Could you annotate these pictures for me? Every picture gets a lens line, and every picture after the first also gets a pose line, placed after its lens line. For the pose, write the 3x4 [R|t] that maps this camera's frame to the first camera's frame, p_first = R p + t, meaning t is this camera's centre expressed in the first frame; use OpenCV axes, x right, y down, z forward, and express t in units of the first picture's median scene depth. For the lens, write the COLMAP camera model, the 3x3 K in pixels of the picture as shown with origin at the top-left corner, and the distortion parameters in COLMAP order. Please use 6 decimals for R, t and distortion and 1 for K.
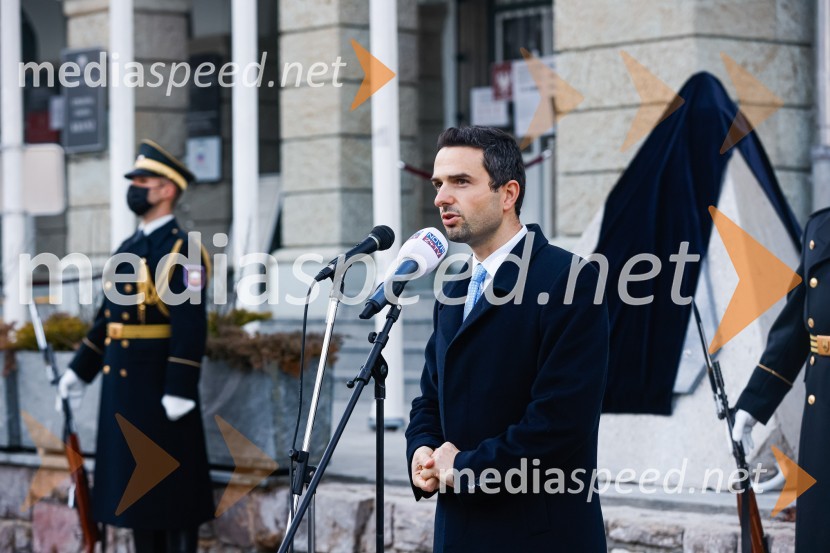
lens RADIAL K [[2615.0, 0, 413.5], [0, 2615.0, 279.4], [0, 0, 1]] dist [0.075133, -0.234363]
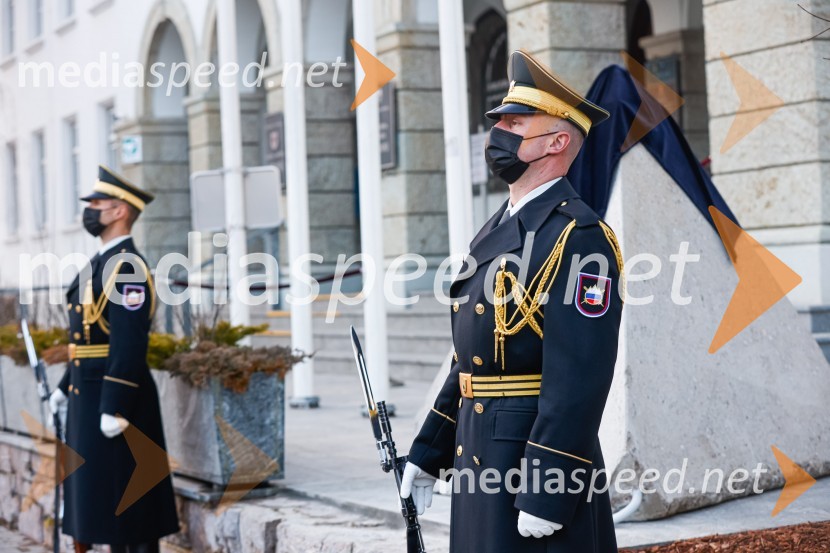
lens RADIAL K [[1966.9, 0, 434.3], [0, 1966.9, 277.2], [0, 0, 1]] dist [-0.166950, -0.105234]
pose [[0.971247, -0.029801, -0.236202, 0.204259], [0.031772, 0.999485, 0.004543, -0.007853], [0.235945, -0.011917, 0.971693, 0.286130]]
